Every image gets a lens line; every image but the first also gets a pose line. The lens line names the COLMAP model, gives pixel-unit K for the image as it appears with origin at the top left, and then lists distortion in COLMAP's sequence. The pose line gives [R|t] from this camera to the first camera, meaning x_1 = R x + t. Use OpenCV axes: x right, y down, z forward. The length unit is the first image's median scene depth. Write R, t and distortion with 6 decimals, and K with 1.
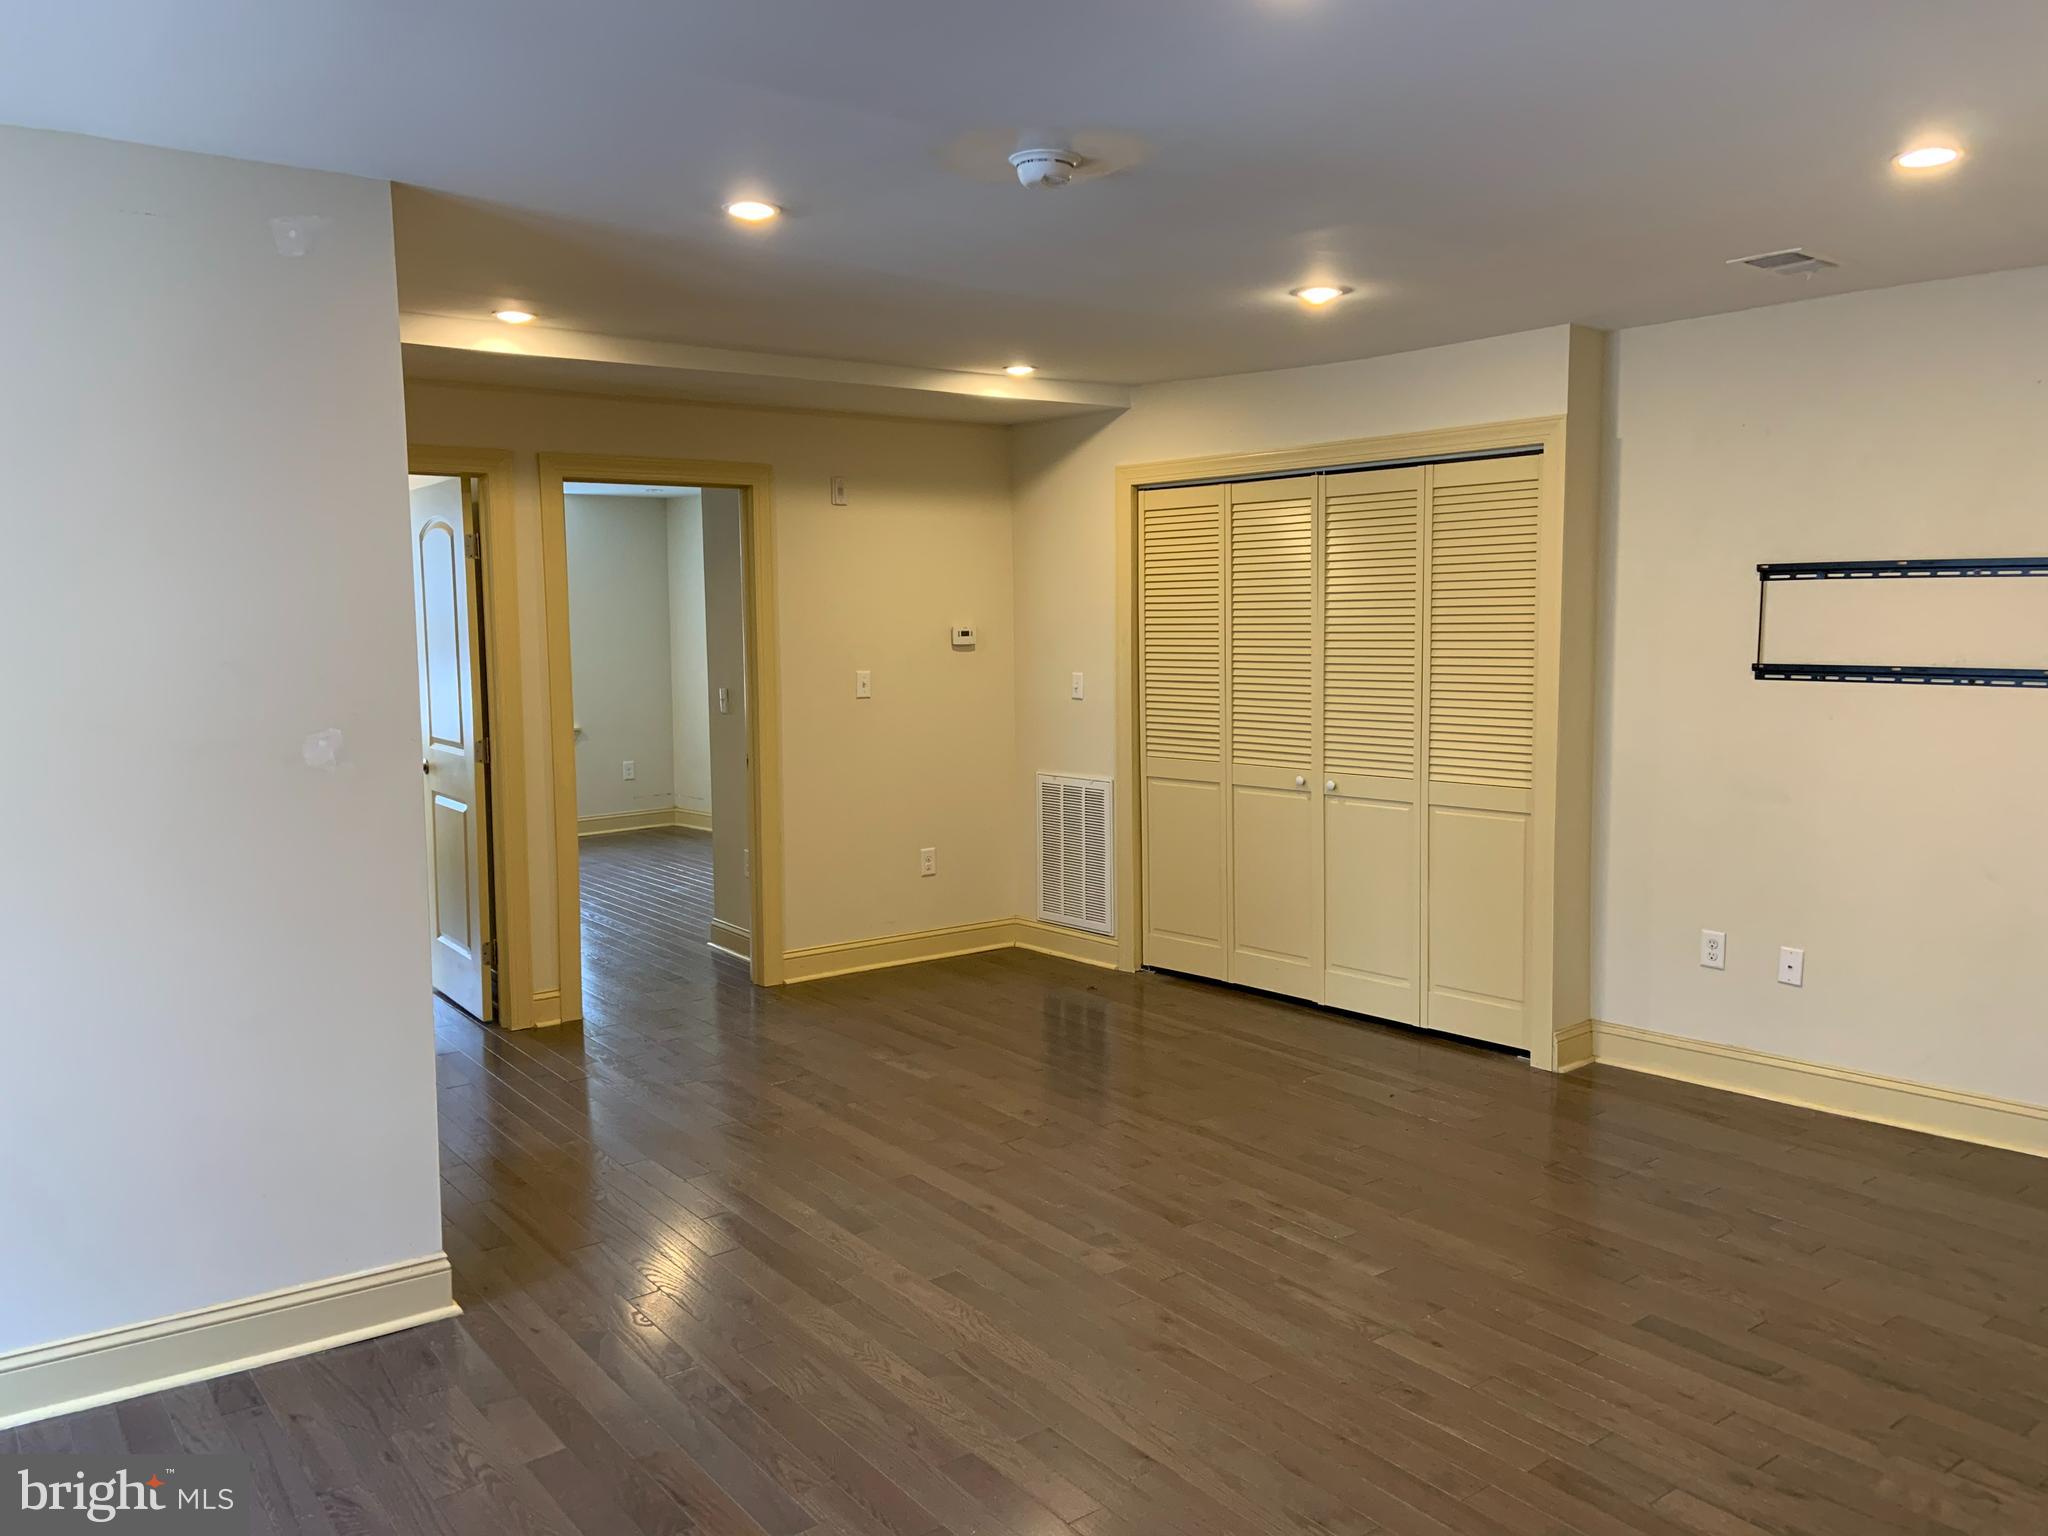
lens RADIAL K [[1540.3, 0, 1015.8], [0, 1540.3, 776.1], [0, 0, 1]] dist [0.039759, -0.022306]
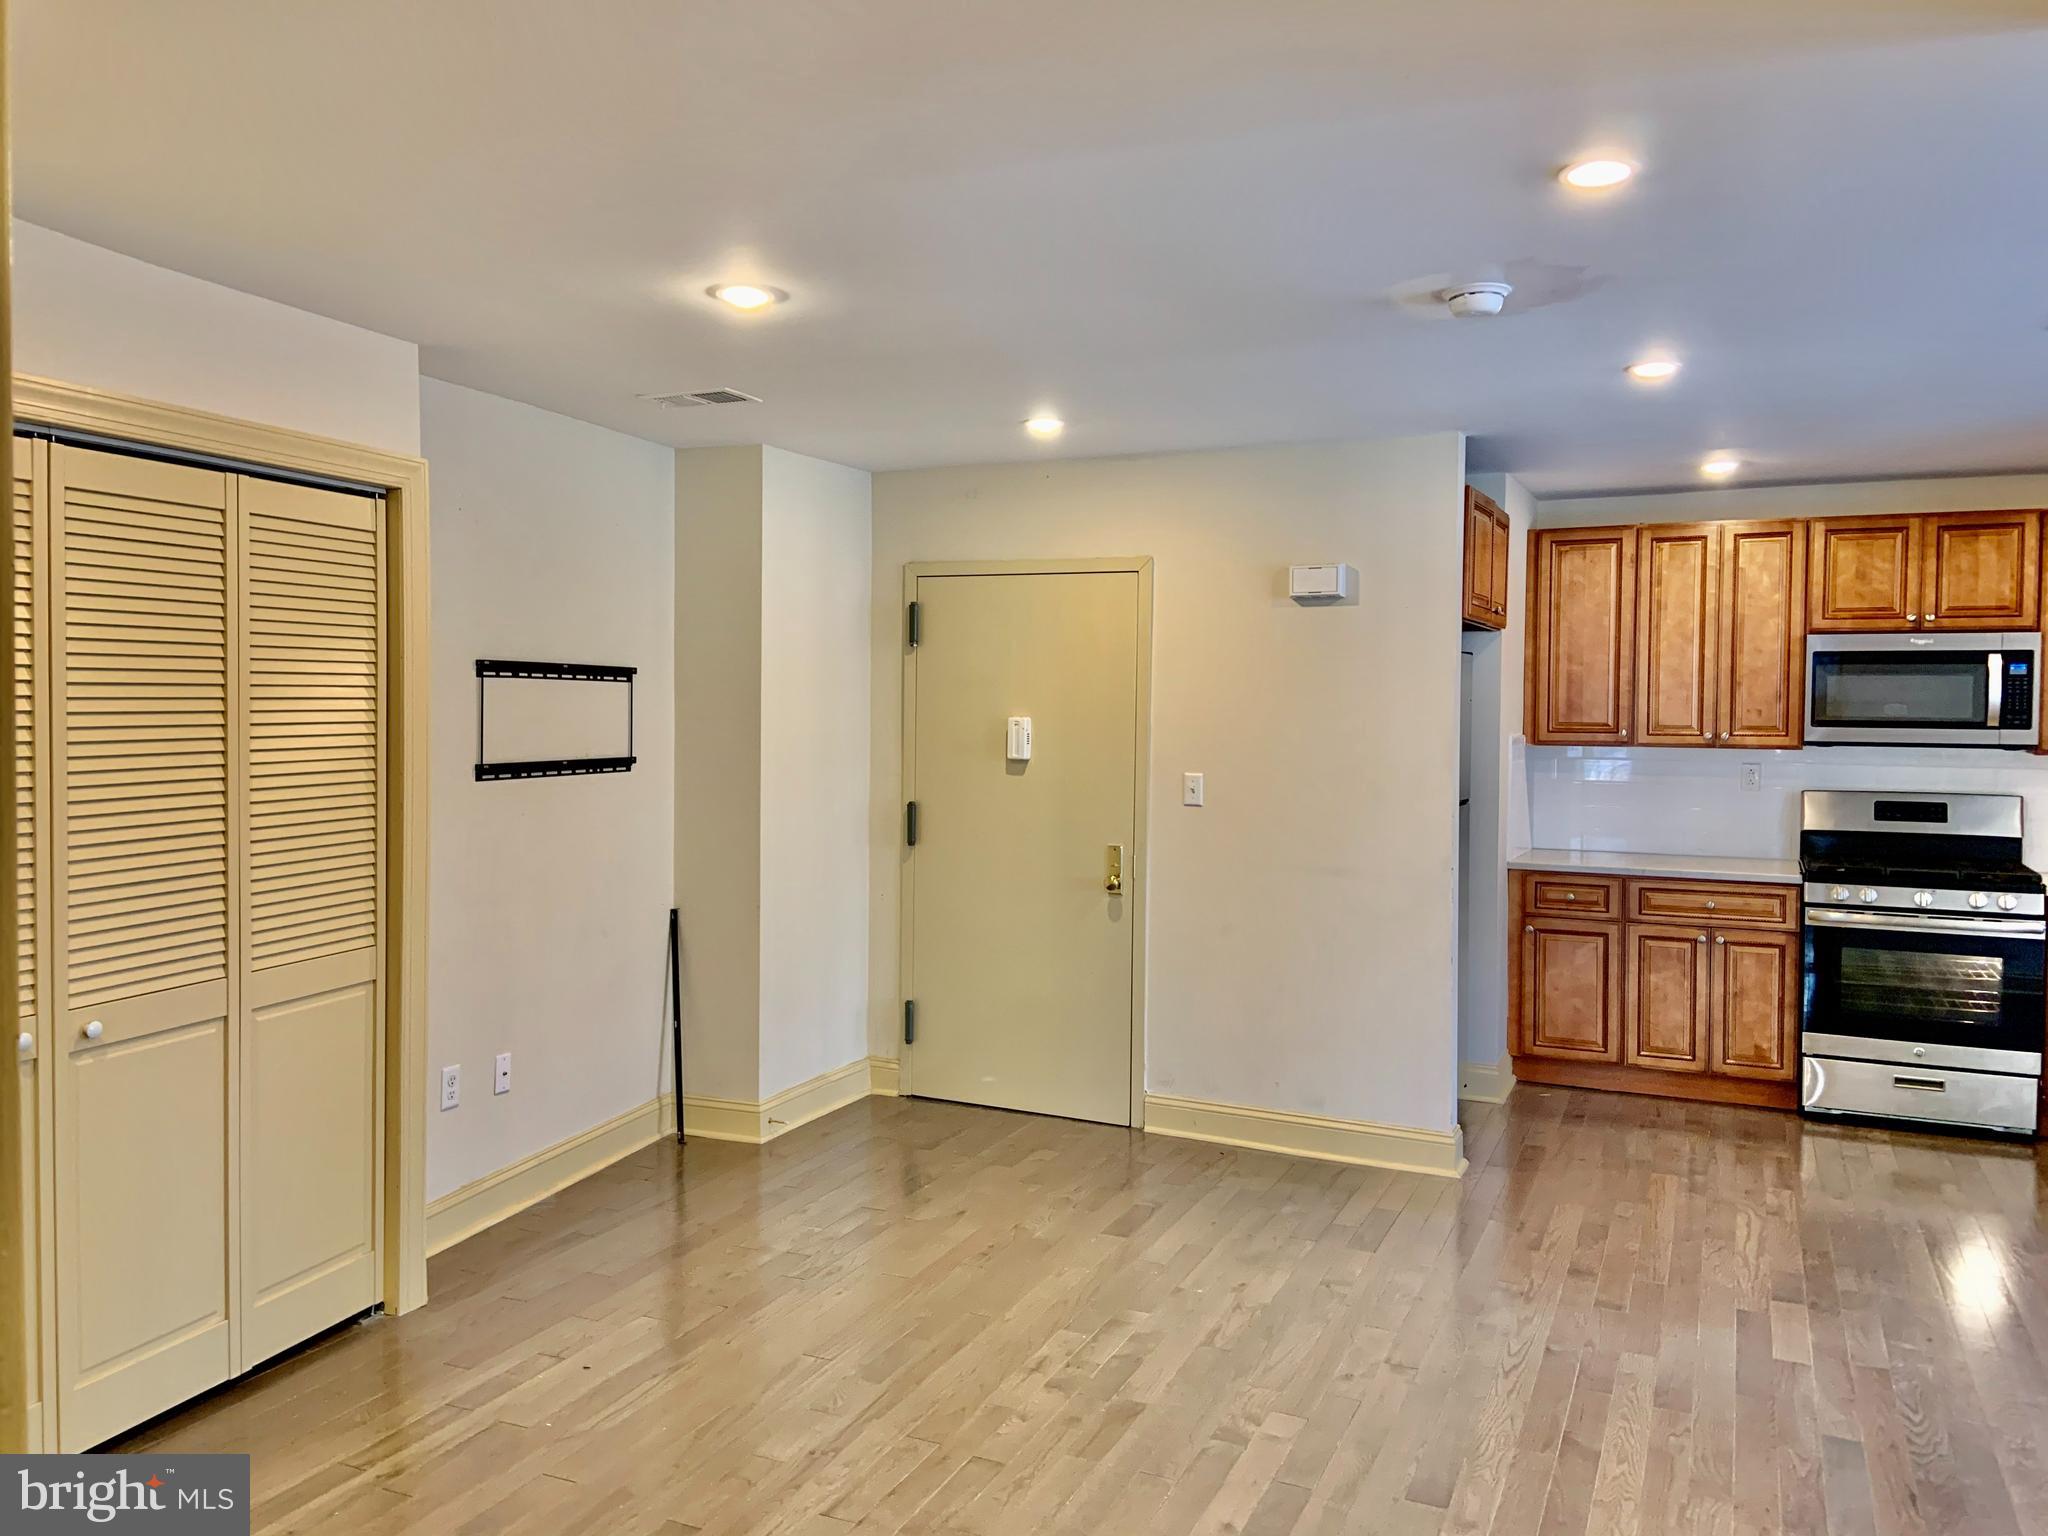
lens RADIAL K [[1540.3, 0, 1019.4], [0, 1540.3, 751.0], [0, 0, 1]] dist [0.039759, -0.022306]
pose [[-0.480192, -0.015965, 0.877018, -0.553756], [0.096857, 0.992755, 0.071104, -0.127645], [-0.871799, 0.119089, -0.475167, 1.285126]]
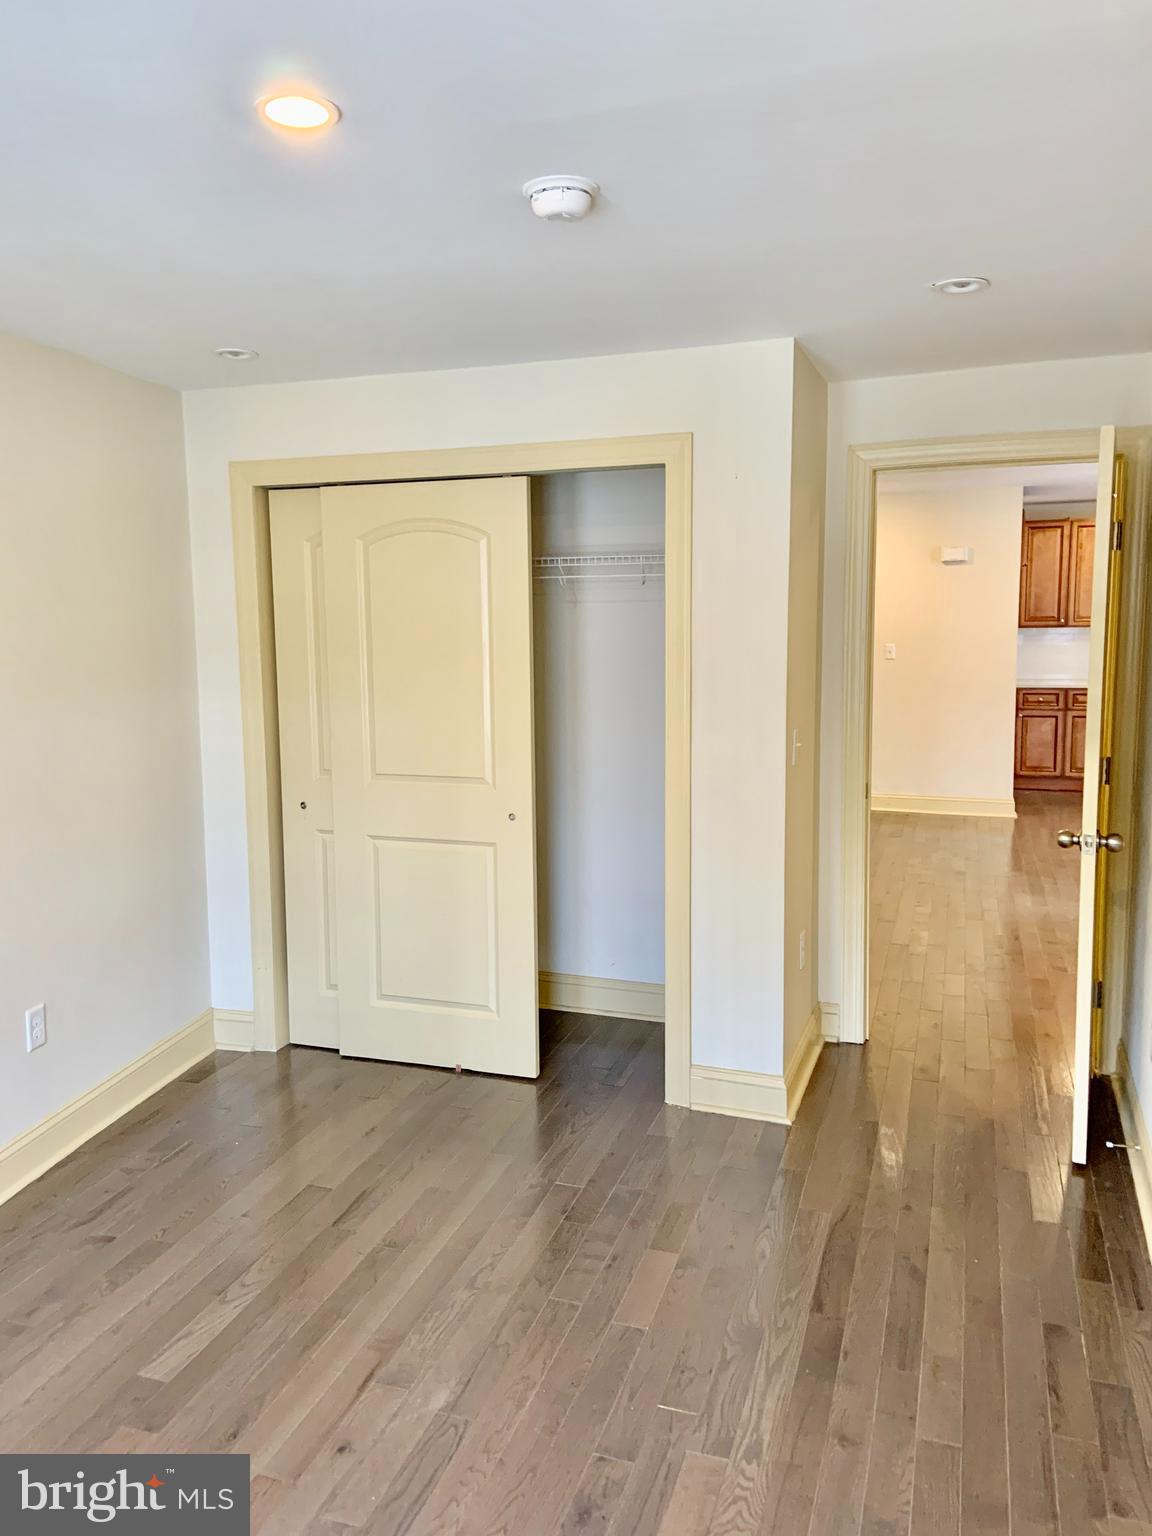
lens RADIAL K [[1155.2, 0, 572.7], [0, 1155.2, 755.1], [0, 0, 1]] dist [0.039759, -0.022306]
pose [[-0.572697, -0.081730, 0.815683, -0.739664], [0.110750, 0.978182, 0.175770, -0.189086], [-0.812252, 0.191000, -0.551150, 1.796382]]
